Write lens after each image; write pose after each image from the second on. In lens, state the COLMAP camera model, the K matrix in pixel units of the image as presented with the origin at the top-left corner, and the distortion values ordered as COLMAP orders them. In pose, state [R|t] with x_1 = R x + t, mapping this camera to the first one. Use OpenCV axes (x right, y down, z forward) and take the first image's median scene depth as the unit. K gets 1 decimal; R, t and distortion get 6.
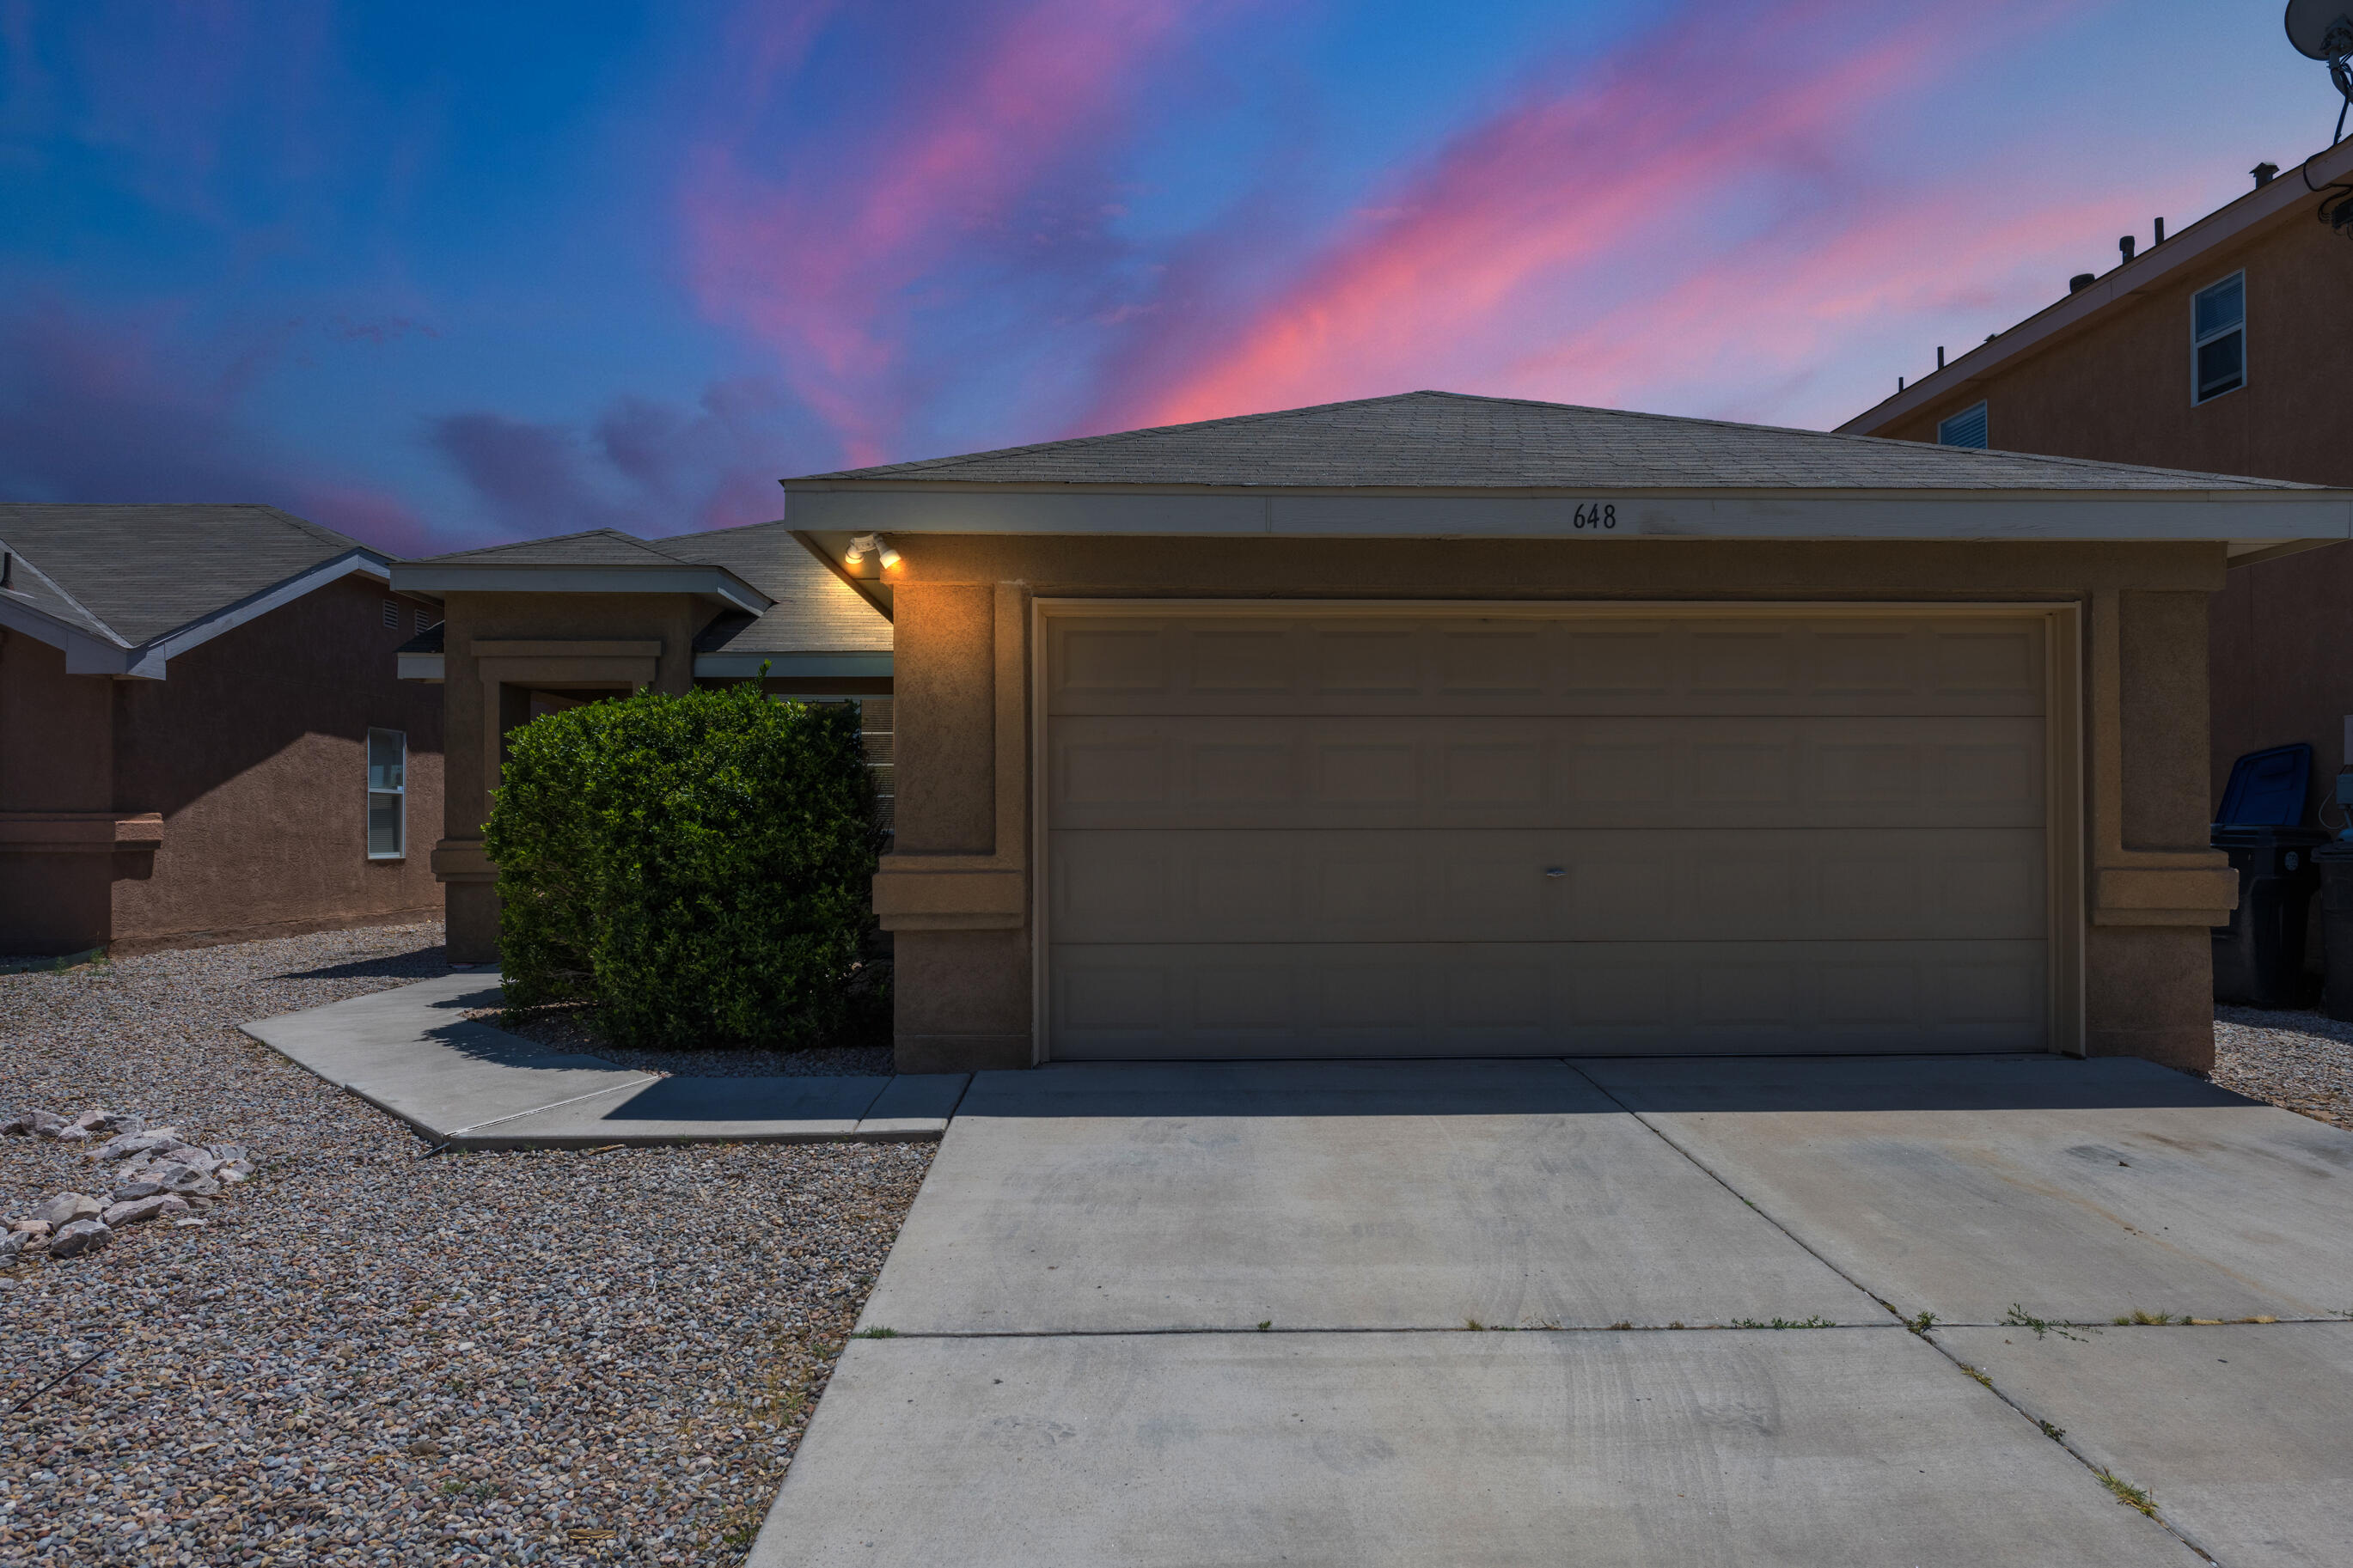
lens RADIAL K [[1512.9, 0, 1176.5], [0, 1512.9, 784.0], [0, 0, 1]] dist [-0.001923, -0.000601]
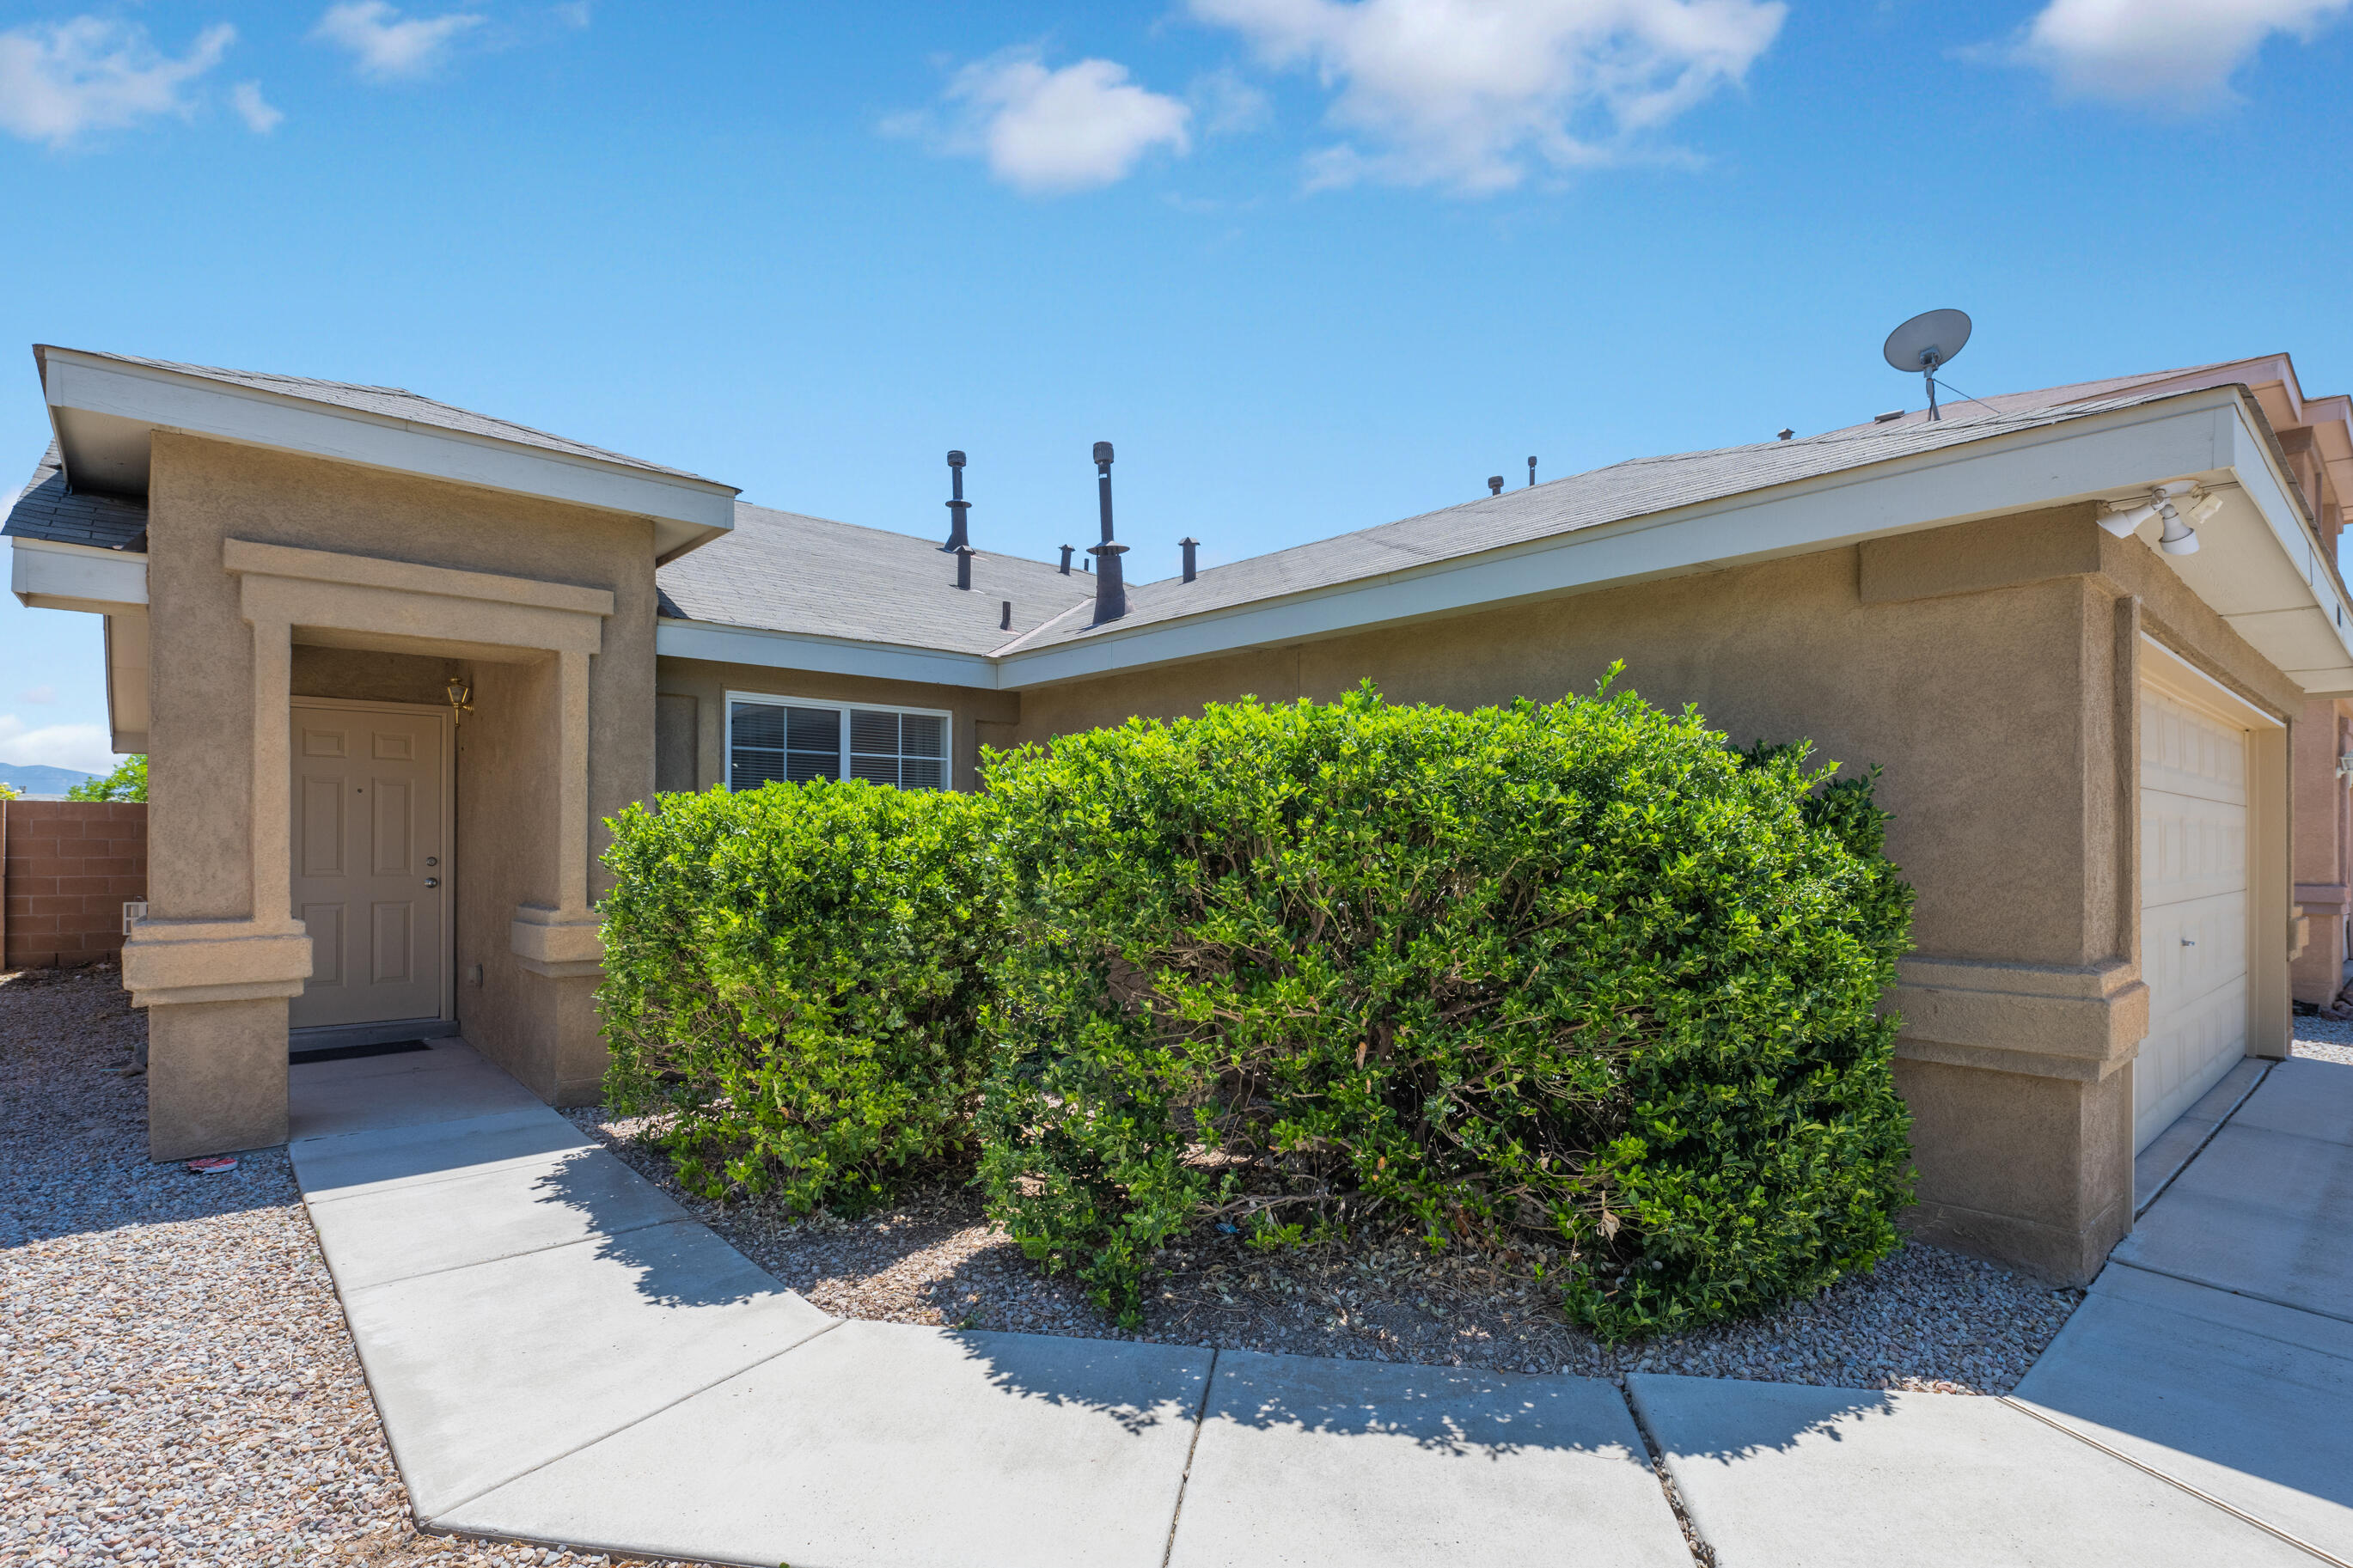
lens RADIAL K [[1153.5, 0, 1192.3], [0, 1153.5, 835.4], [0, 0, 1]] dist [-0.004340, -0.000124]
pose [[0.764102, 0.008885, 0.645035, -0.800687], [-0.024951, 0.999564, 0.015788, -0.012387], [-0.644613, -0.028158, 0.763990, 0.826985]]
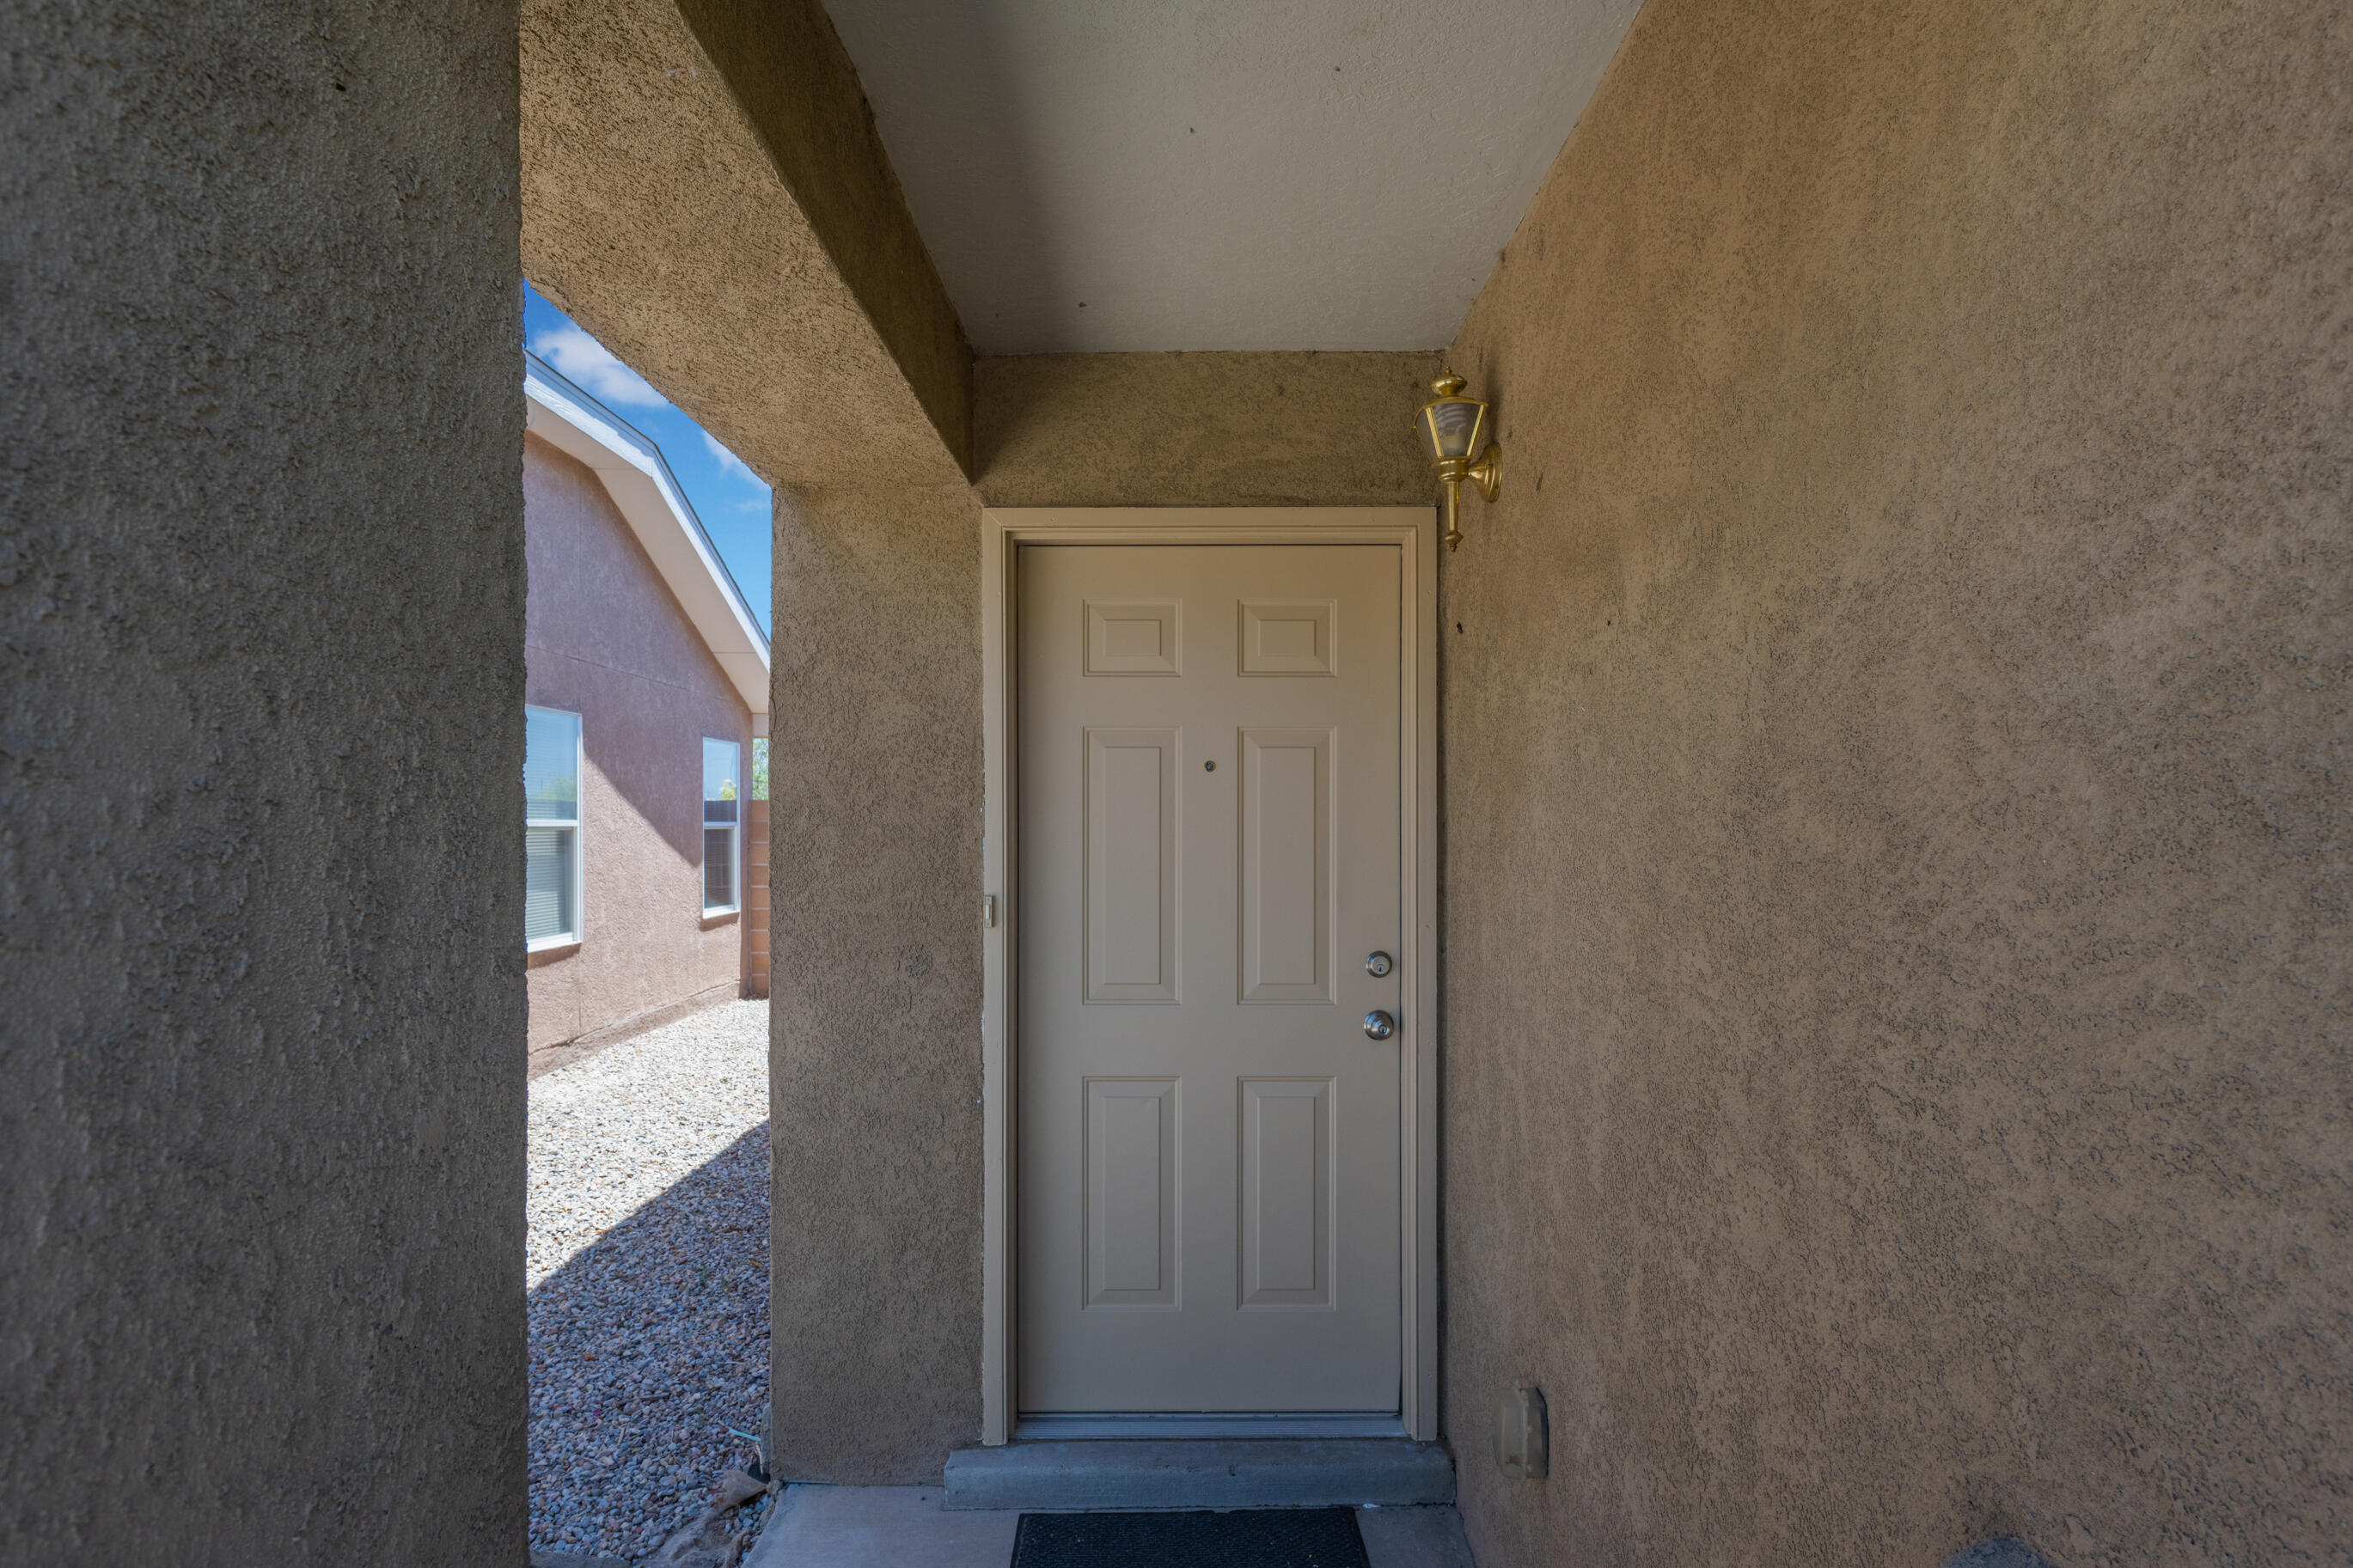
lens RADIAL K [[1280.1, 0, 1174.5], [0, 1280.1, 827.4], [0, 0, 1]] dist [-0.000364, -0.000048]
pose [[0.999508, 0.003783, -0.031143, -0.703838], [-0.002823, 0.999521, 0.030819, -0.010359], [0.031245, -0.030716, 0.999040, 1.686155]]
